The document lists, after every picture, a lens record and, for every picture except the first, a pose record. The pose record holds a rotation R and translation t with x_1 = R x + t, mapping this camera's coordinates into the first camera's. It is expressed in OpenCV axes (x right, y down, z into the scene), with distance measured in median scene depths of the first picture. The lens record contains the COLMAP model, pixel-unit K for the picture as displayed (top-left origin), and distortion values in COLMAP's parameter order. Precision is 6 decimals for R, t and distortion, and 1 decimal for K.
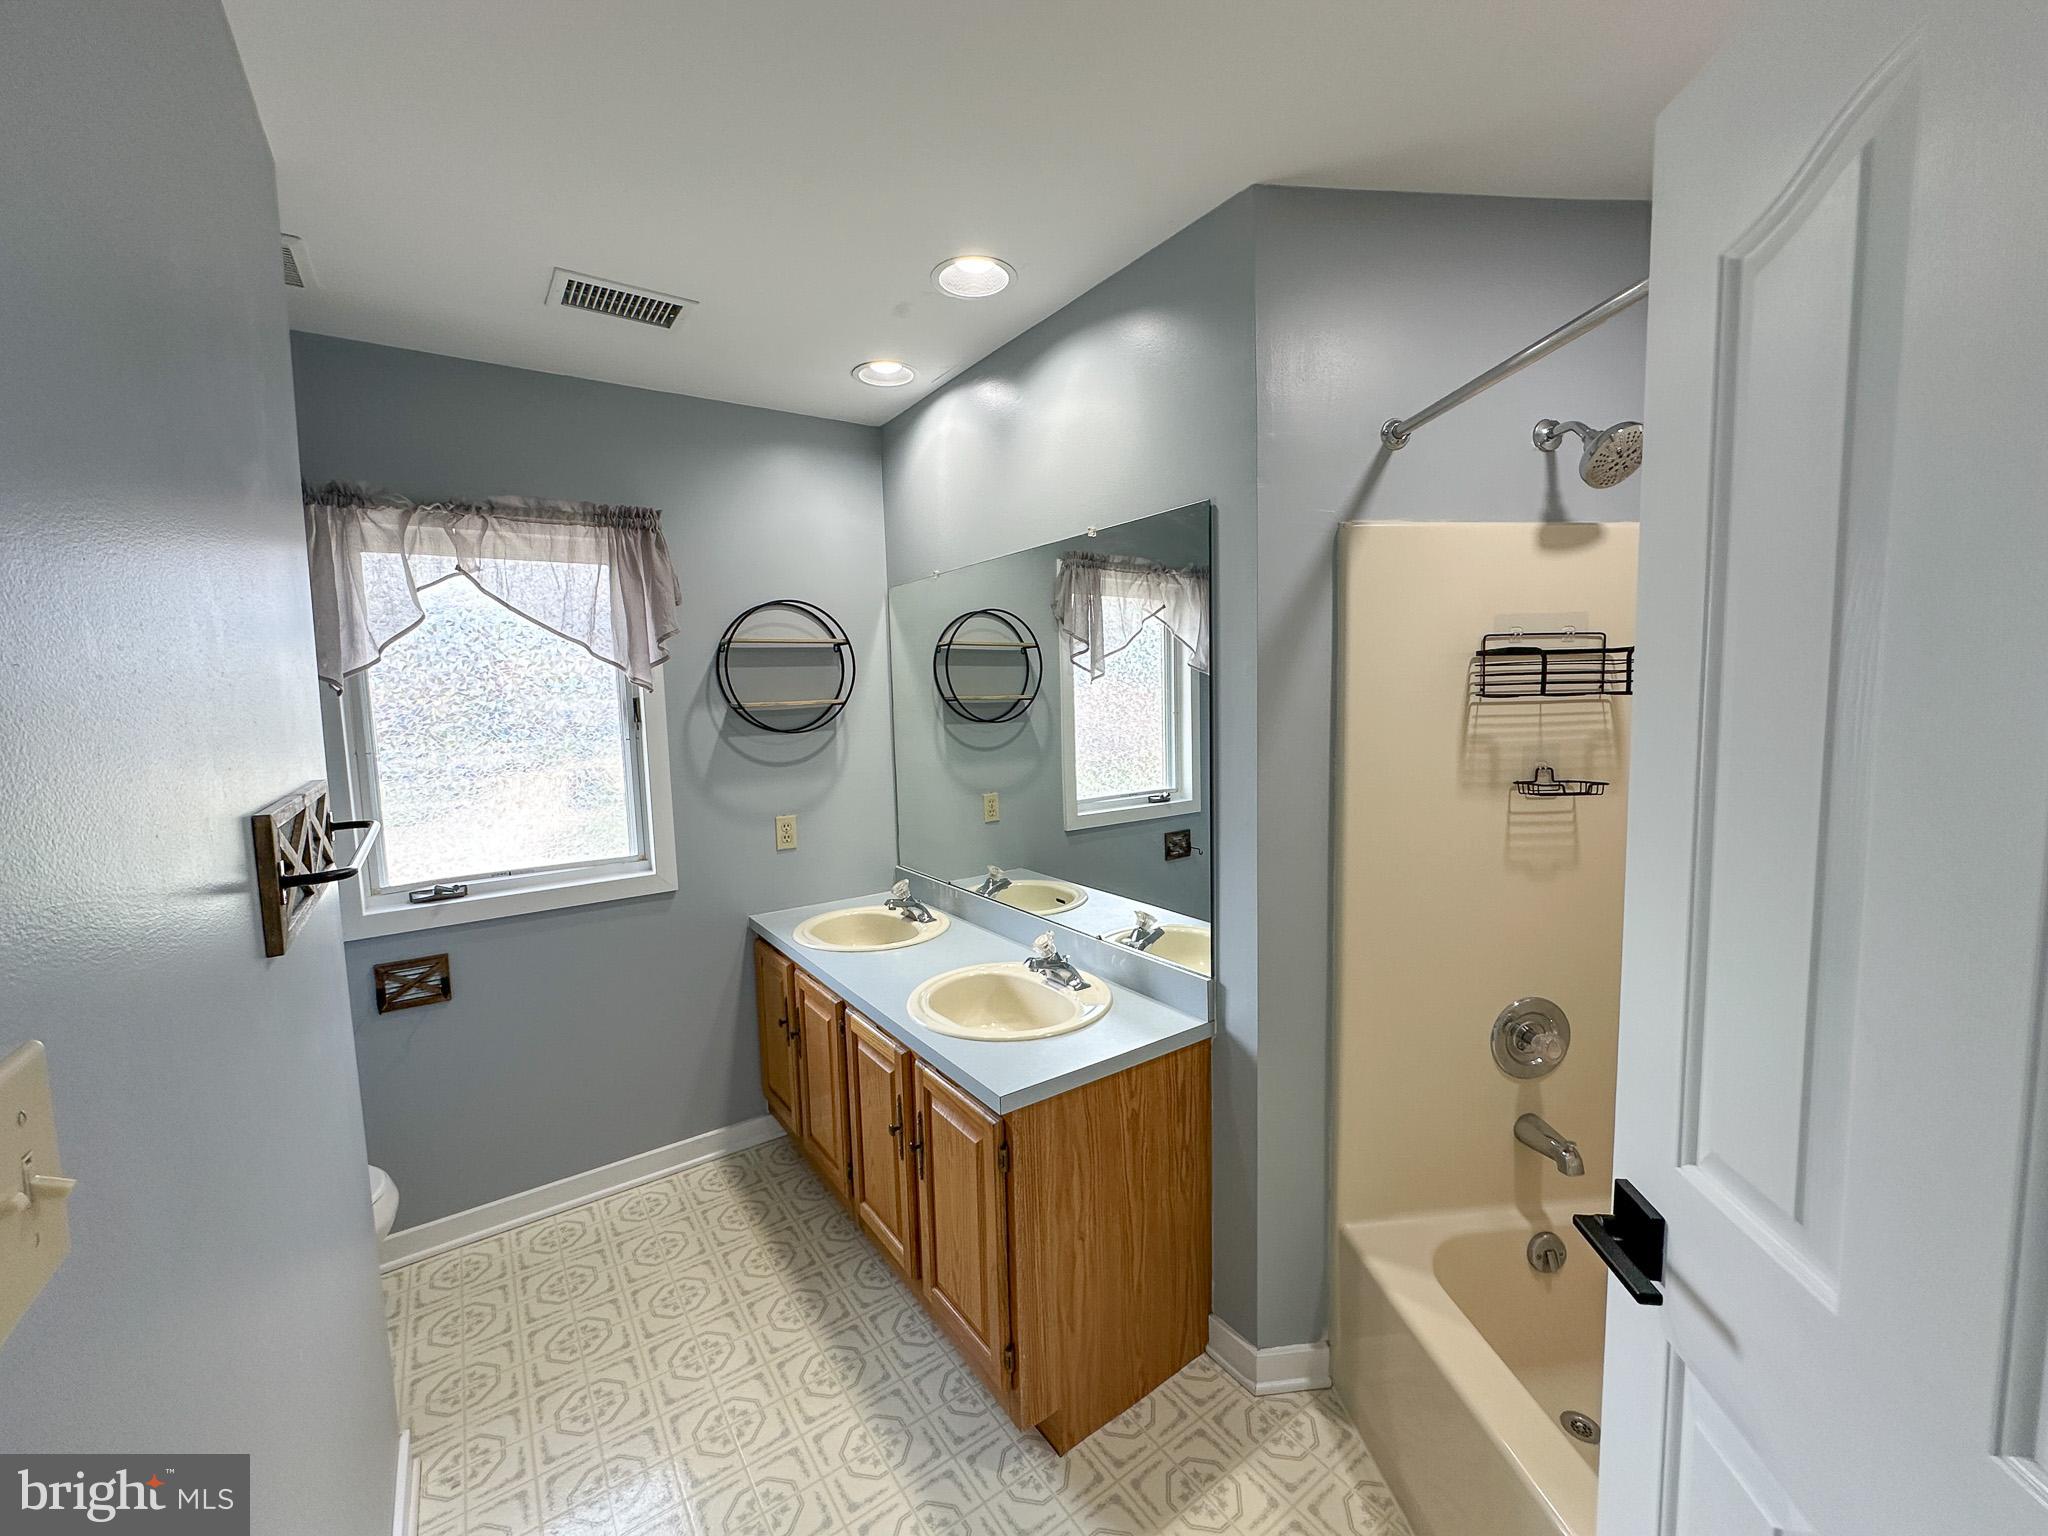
lens RADIAL K [[816.1, 0, 1024.0], [0, 816.1, 768.0], [0, 0, 1]] dist [-0.001550, -0.000238]
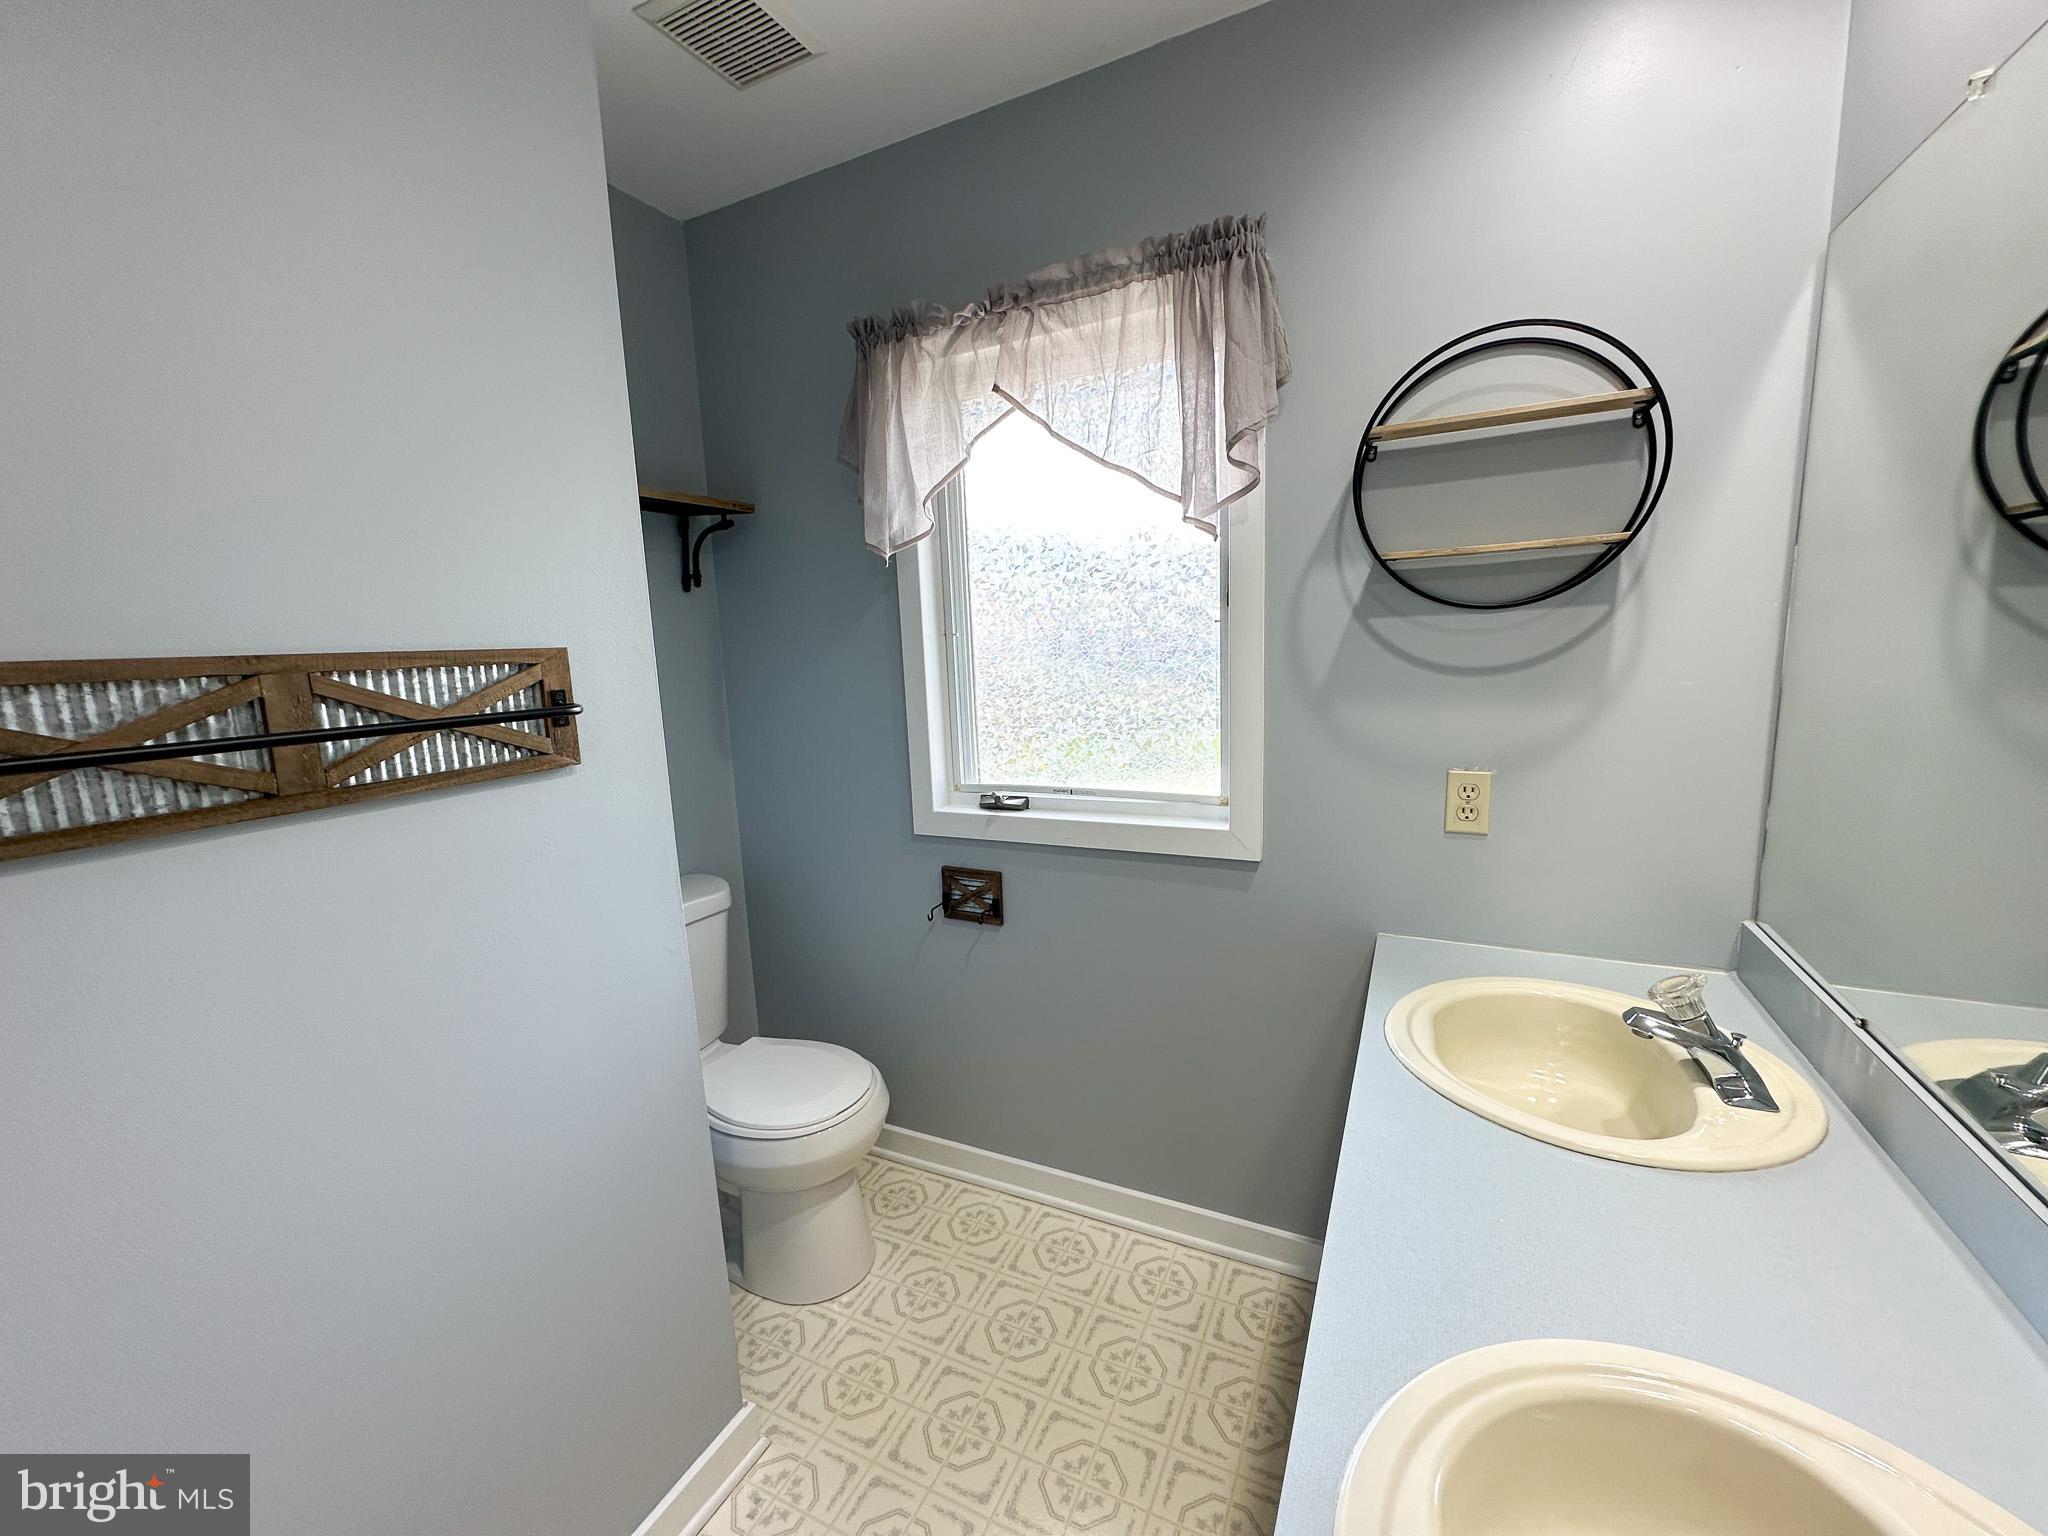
lens RADIAL K [[816.1, 0, 1024.0], [0, 816.1, 768.0], [0, 0, 1]] dist [-0.001550, -0.000238]
pose [[0.481600, 0.148574, -0.863706, 0.026683], [-0.050067, 0.988580, 0.142137, -0.003731], [0.874960, -0.025210, 0.483539, 0.556565]]
